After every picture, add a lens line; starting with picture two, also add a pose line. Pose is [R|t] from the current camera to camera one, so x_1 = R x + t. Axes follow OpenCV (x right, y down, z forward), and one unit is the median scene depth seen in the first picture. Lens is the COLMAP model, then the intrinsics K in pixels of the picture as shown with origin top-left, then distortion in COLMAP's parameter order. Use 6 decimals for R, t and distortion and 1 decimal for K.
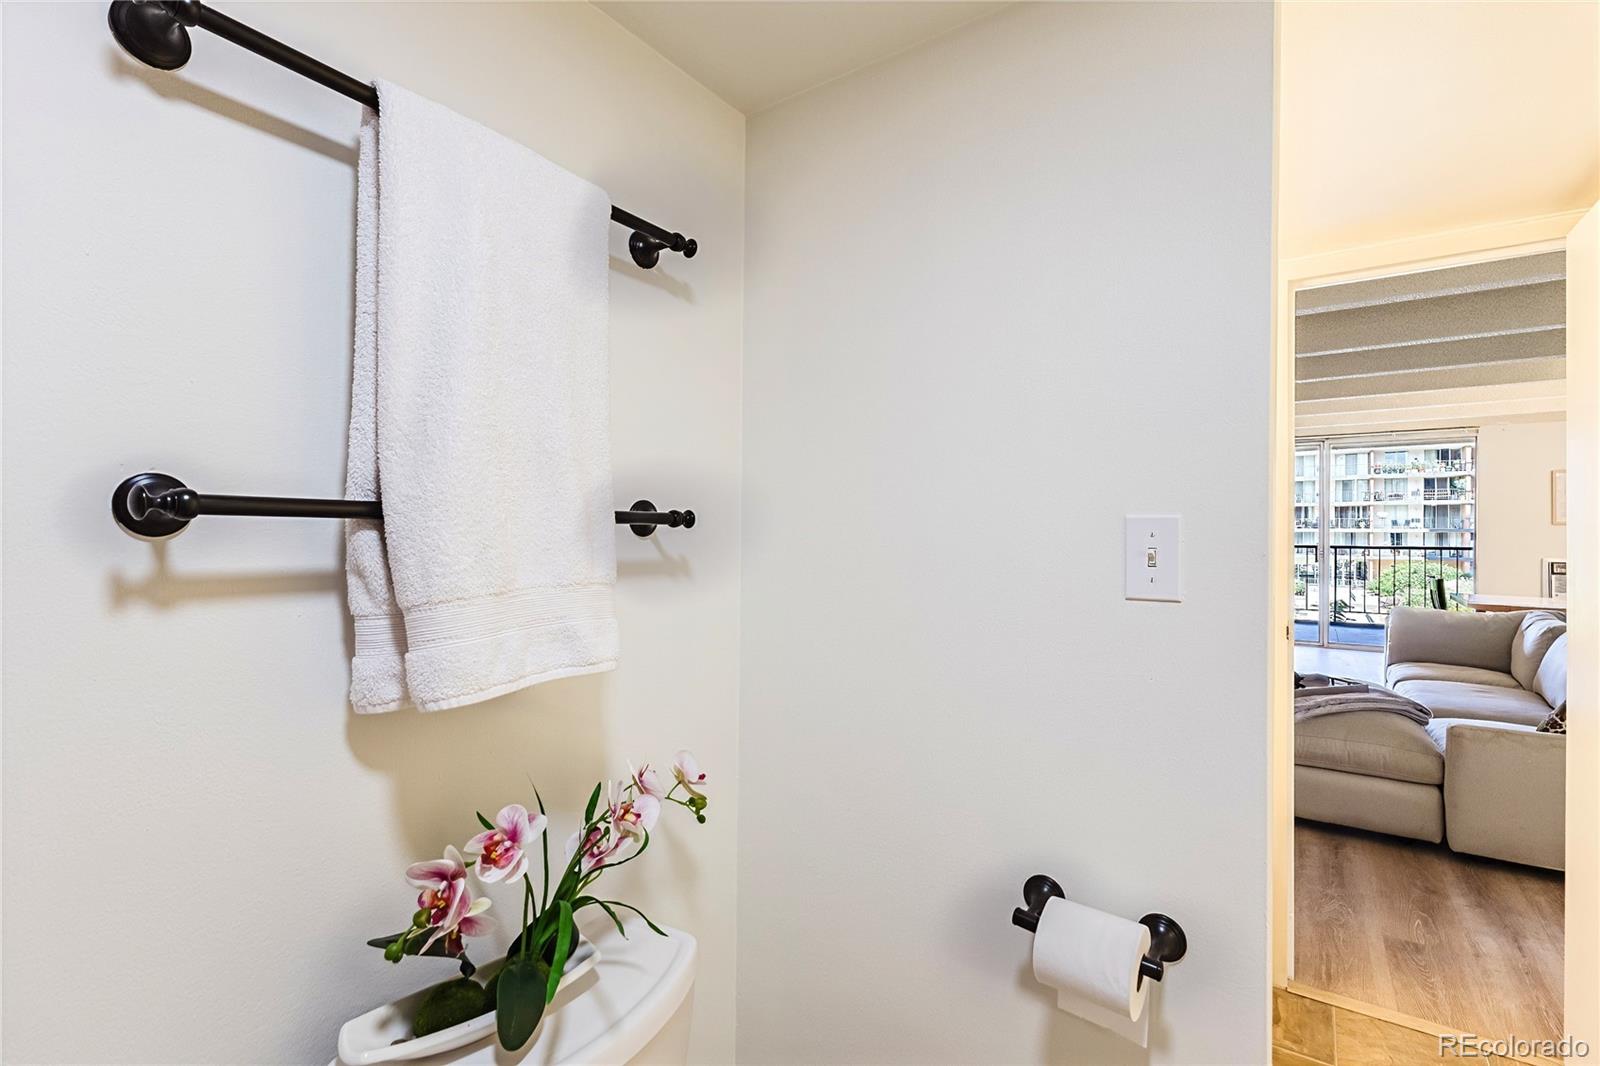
lens RADIAL K [[730.8, 0, 798.6], [0, 730.8, 531.7], [0, 0, 1]] dist [0.000550, 0.000287]
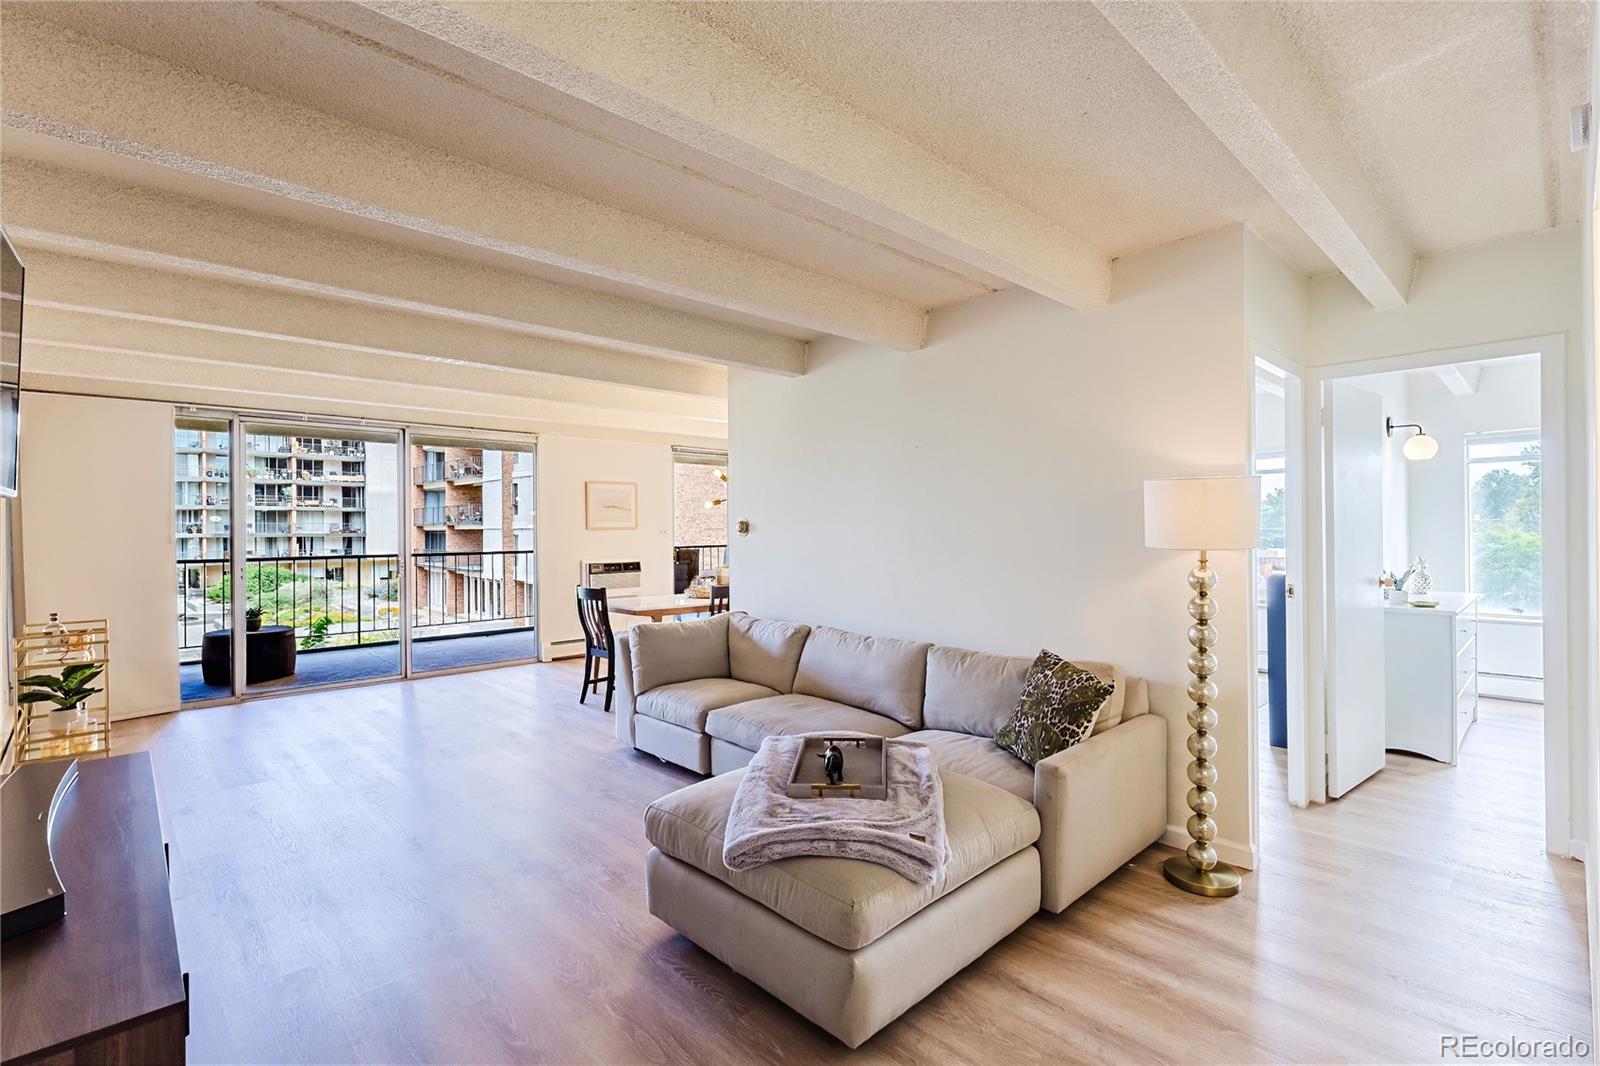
lens RADIAL K [[730.8, 0, 798.6], [0, 730.8, 531.7], [0, 0, 1]] dist [0.000550, 0.000287]
pose [[0.200373, -0.006063, 0.979701, 0.000065], [0.012225, 0.999918, 0.003688, -0.000910], [-0.979643, 0.011238, 0.200431, 0.059833]]
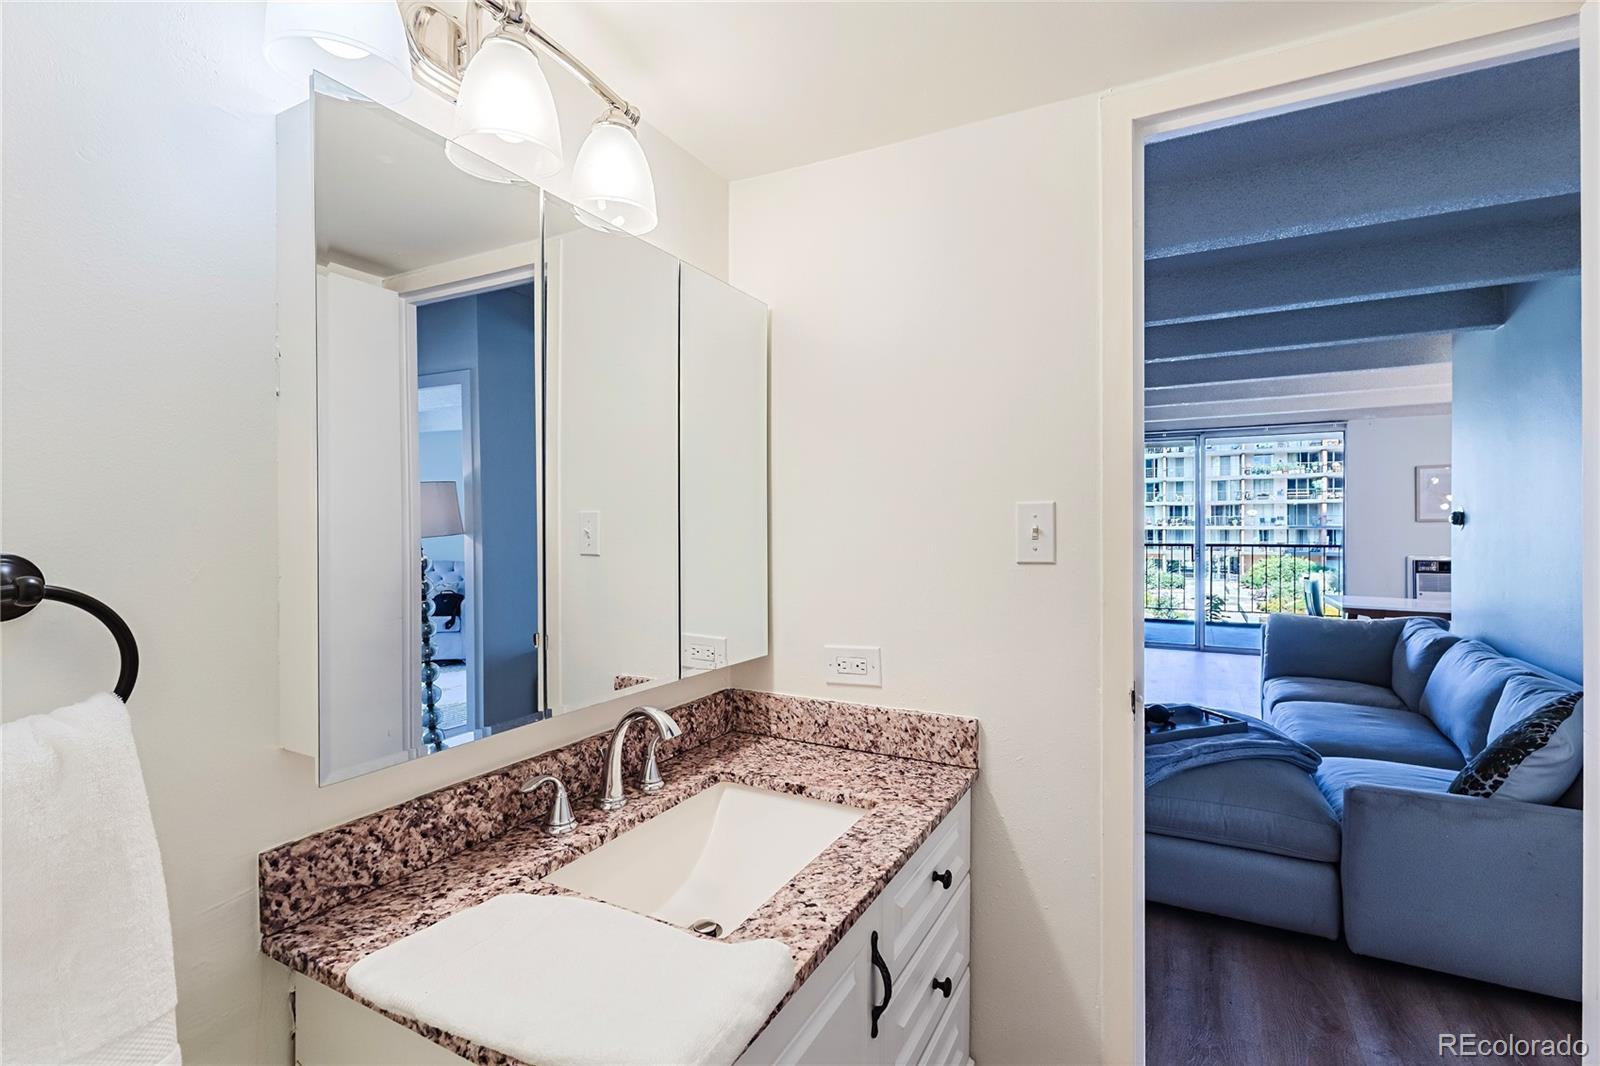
lens RADIAL K [[730.8, 0, 798.6], [0, 730.8, 531.7], [0, 0, 1]] dist [0.000550, 0.000287]
pose [[0.992931, -0.004669, 0.118602, 0.012644], [0.004530, 0.999989, 0.001445, -0.000183], [-0.118607, -0.000897, 0.992941, 0.016901]]
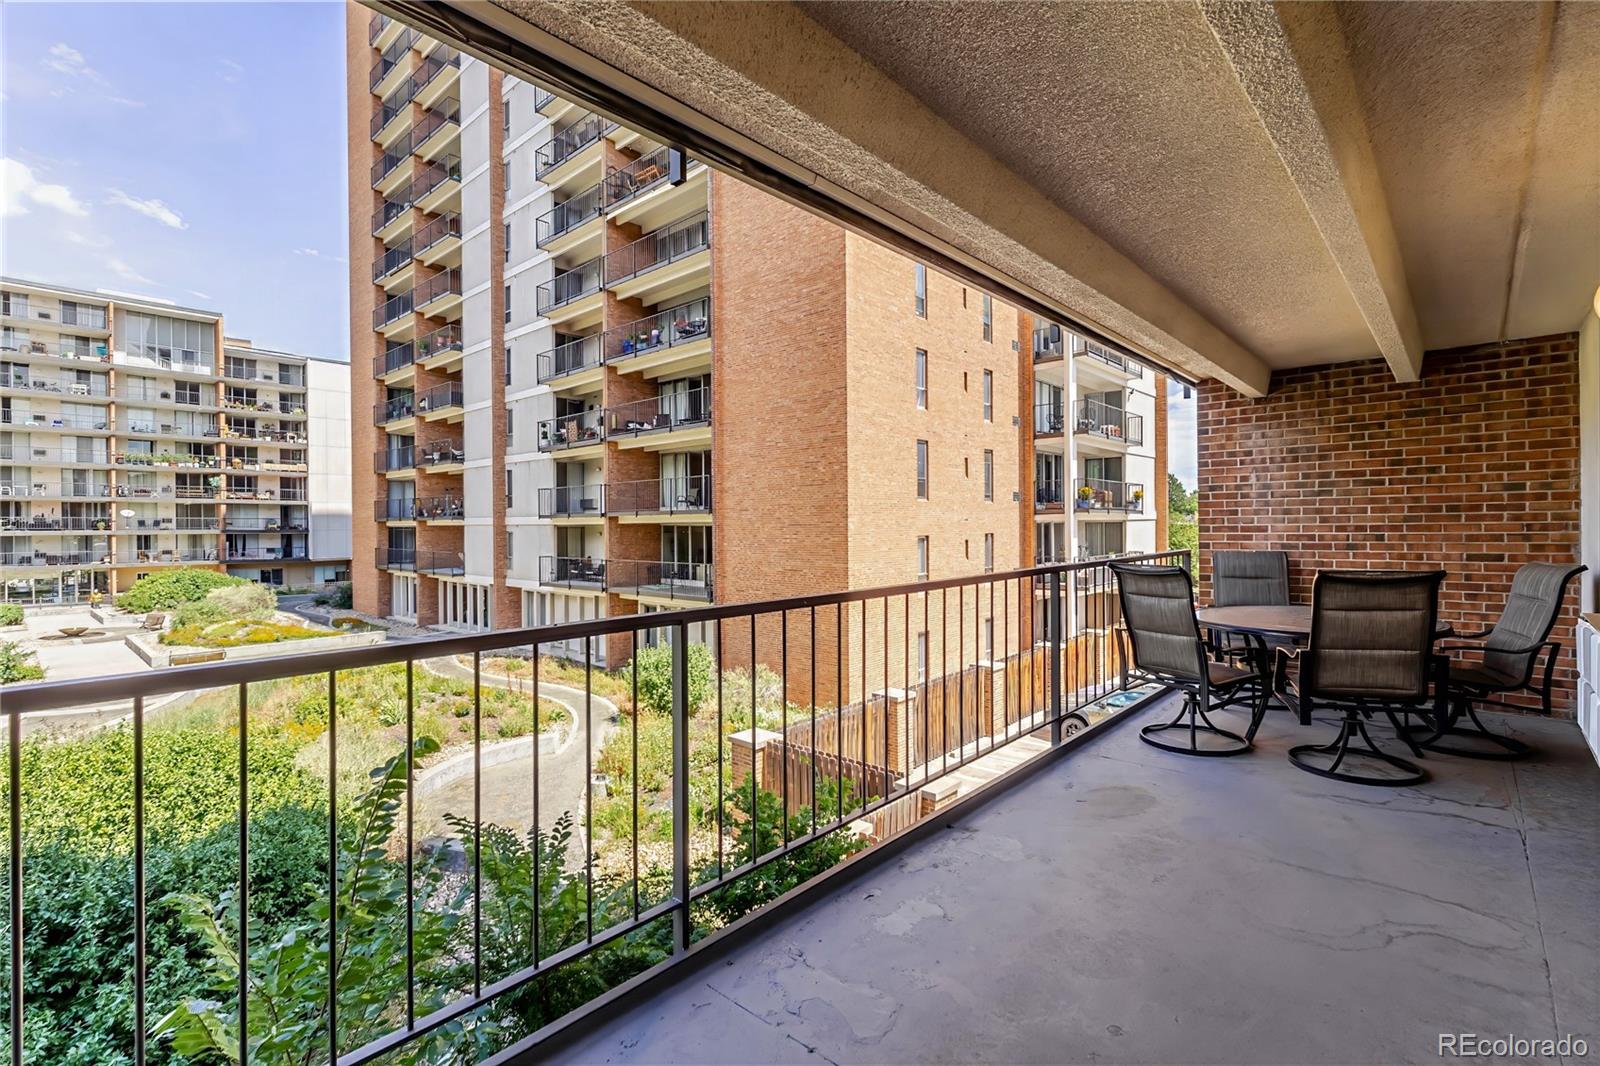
lens RADIAL K [[730.8, 0, 798.6], [0, 730.8, 531.7], [0, 0, 1]] dist [0.000550, 0.000287]
pose [[0.132811, -0.009395, 0.991097, 0.095687], [0.011042, 0.999907, 0.007998, -0.000904], [-0.991080, 0.009881, 0.132903, 0.172441]]
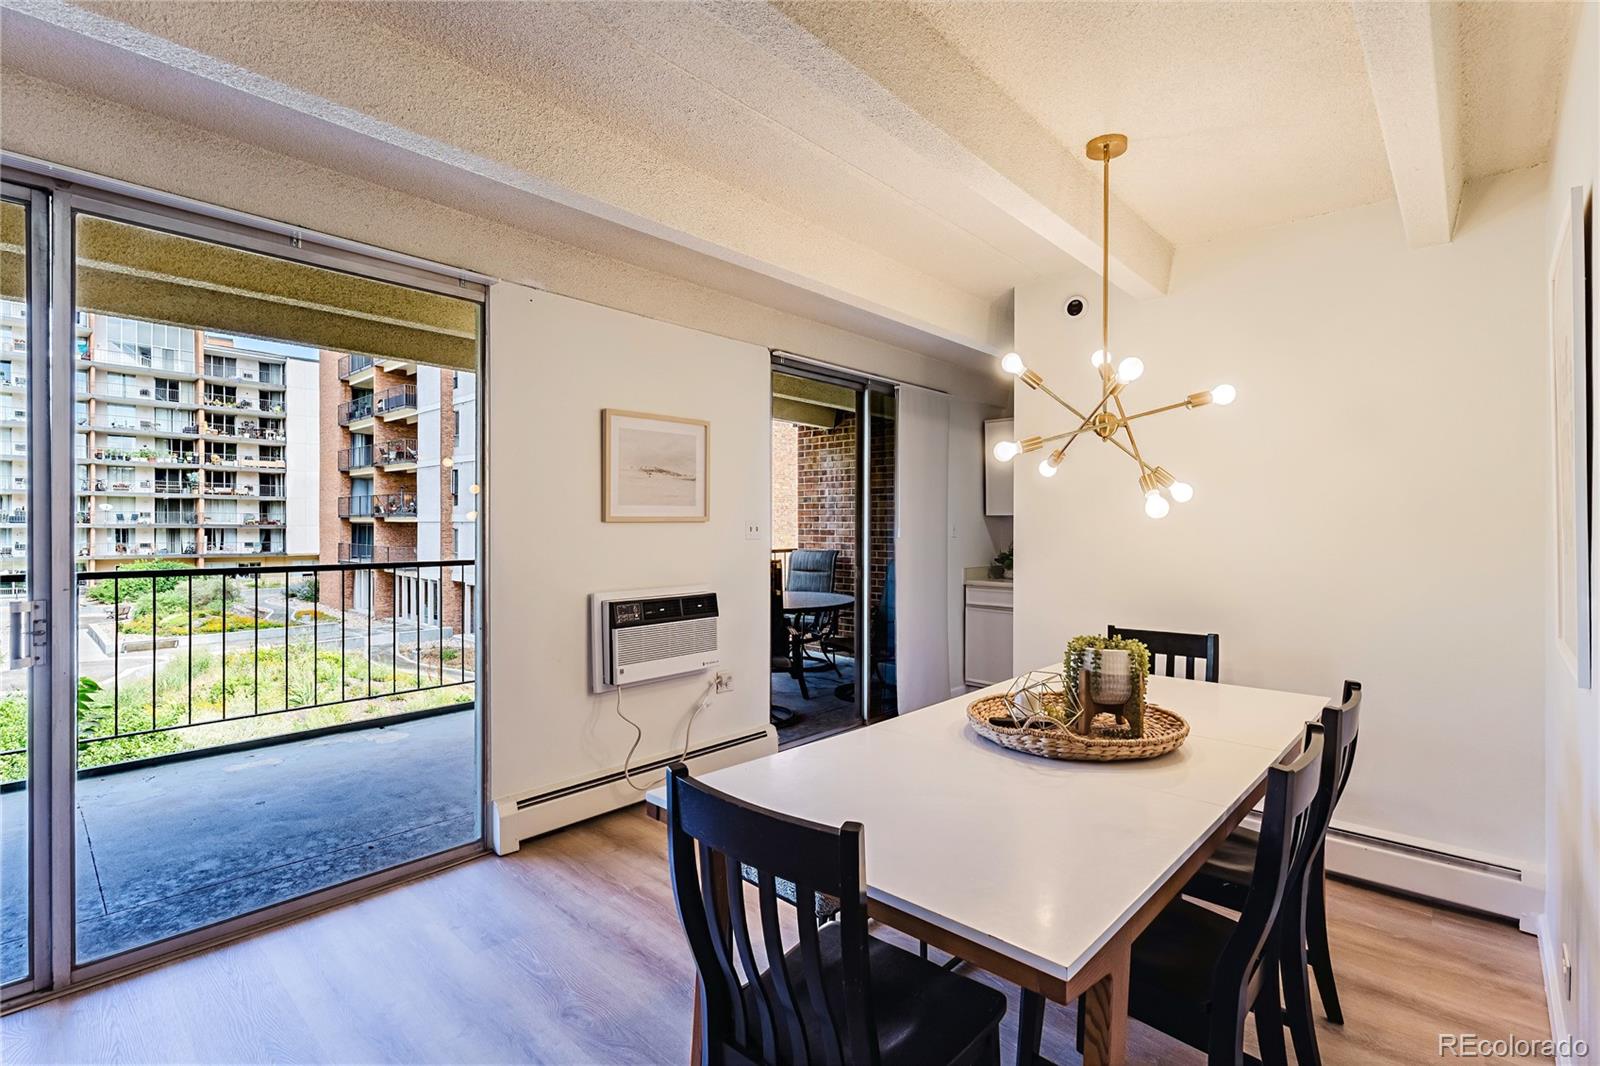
lens RADIAL K [[734.9, 0, 798.6], [0, 734.9, 530.9], [0, 0, 1]] dist [-0.011419, 0.012127]
pose [[0.135437, -0.007126, 0.990760, 0.074357], [0.000866, 0.999975, 0.007074, -0.000975], [-0.990786, -0.000100, 0.135439, 0.105382]]
